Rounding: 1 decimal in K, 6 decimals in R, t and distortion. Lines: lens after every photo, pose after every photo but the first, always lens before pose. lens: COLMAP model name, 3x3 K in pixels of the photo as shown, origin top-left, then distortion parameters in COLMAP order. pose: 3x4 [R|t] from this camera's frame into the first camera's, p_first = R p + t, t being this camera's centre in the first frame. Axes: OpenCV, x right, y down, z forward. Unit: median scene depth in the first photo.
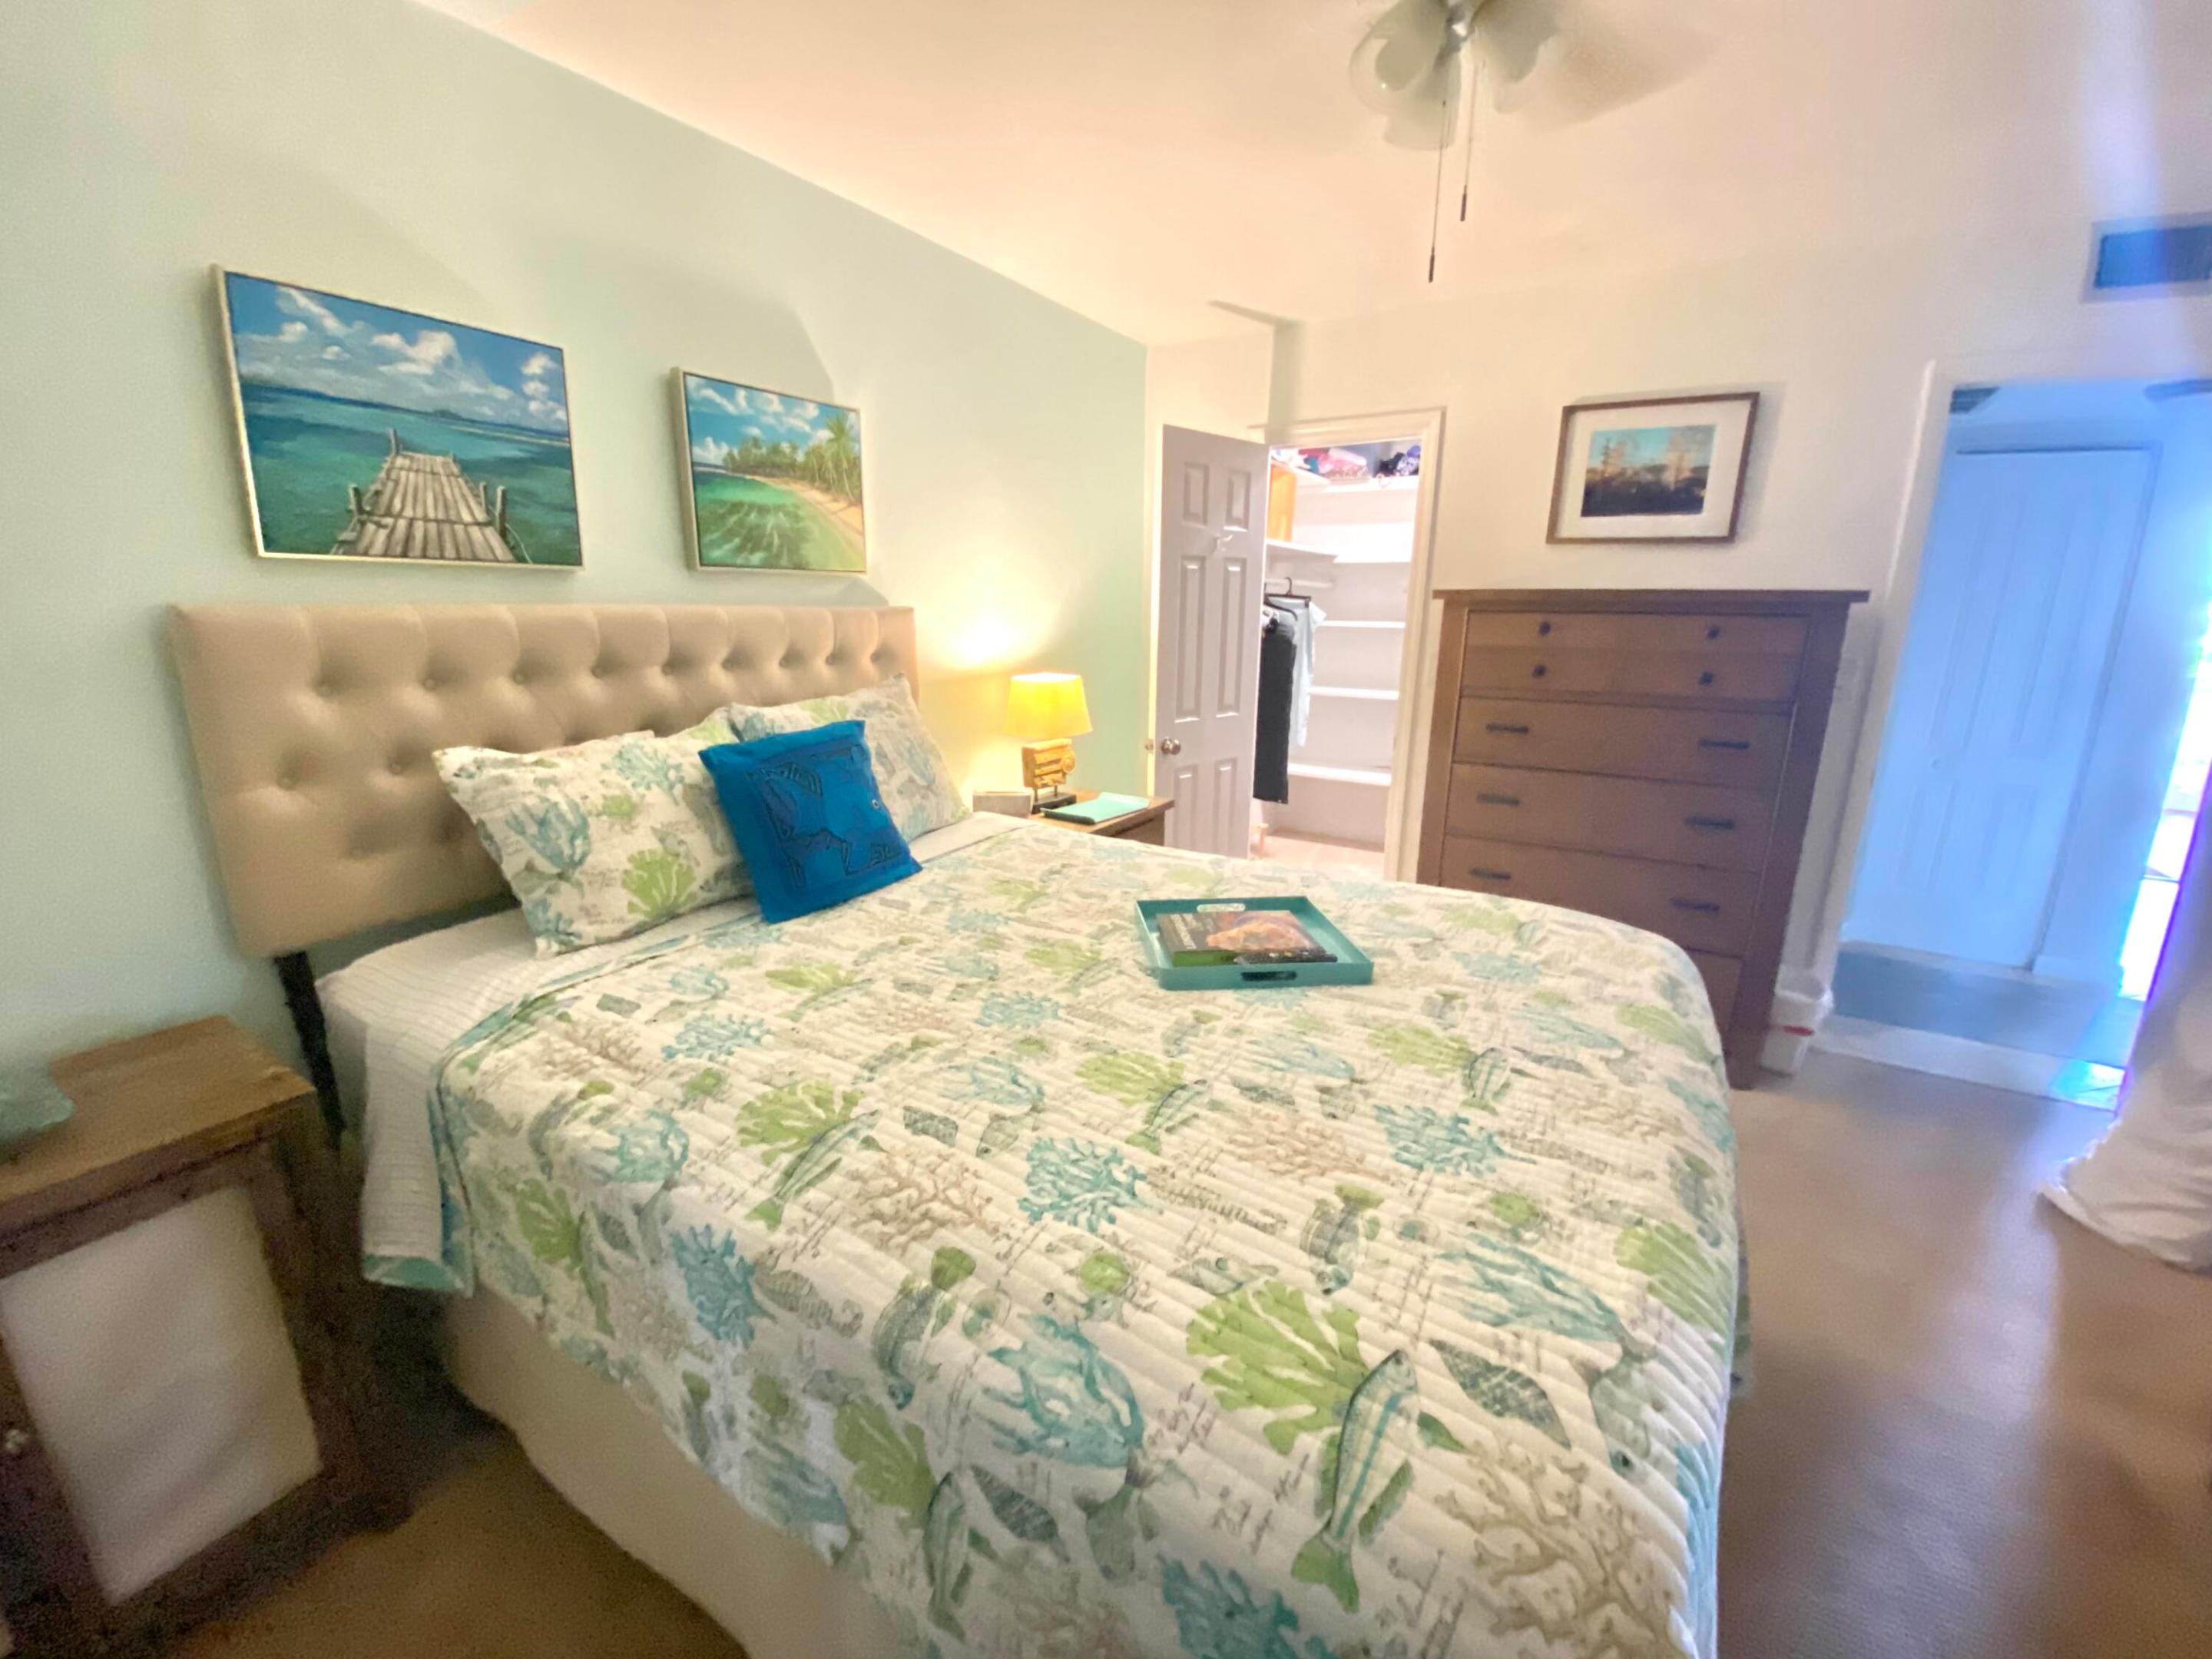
lens RADIAL K [[906.5, 0, 1089.3], [0, 906.5, 817.8], [0, 0, 1]] dist [0.014670, -0.018895]
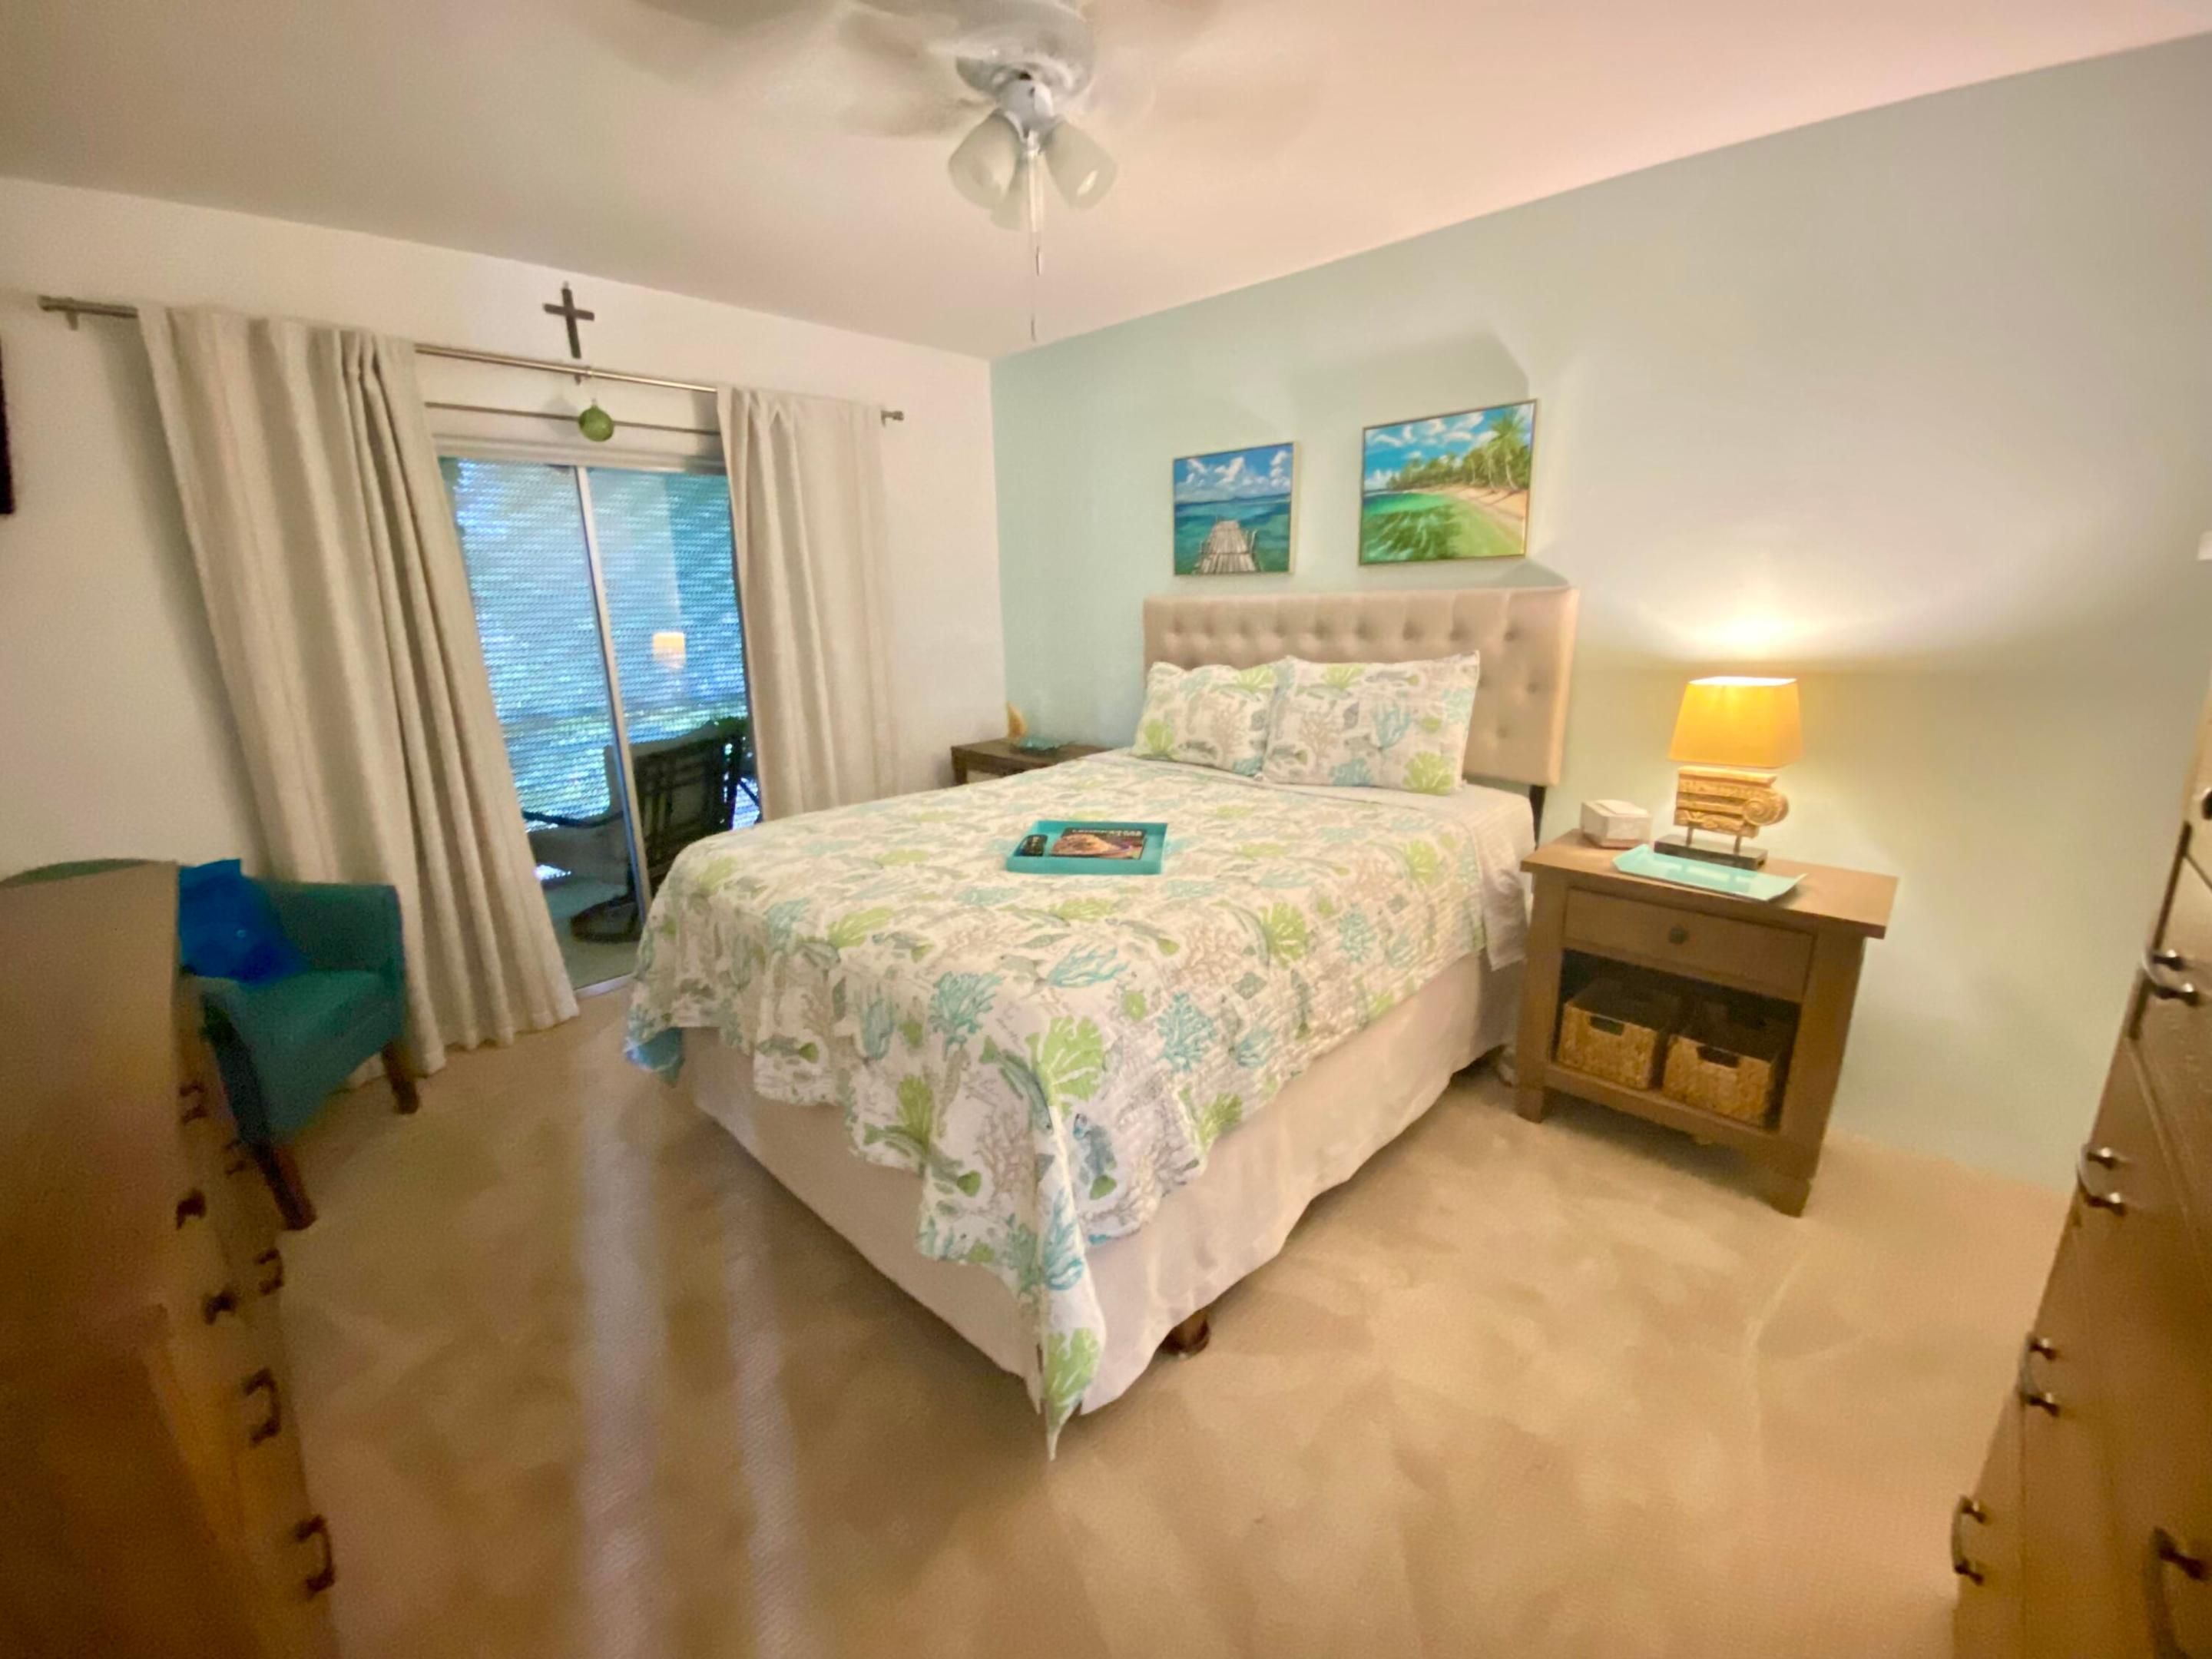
lens RADIAL K [[906.5, 0, 1089.3], [0, 906.5, 817.8], [0, 0, 1]] dist [0.014670, -0.018895]
pose [[-0.216031, 0.228986, -0.949155, 1.118784], [-0.203151, 0.940295, 0.273086, -0.210403], [0.955019, 0.251816, -0.156614, 0.935806]]
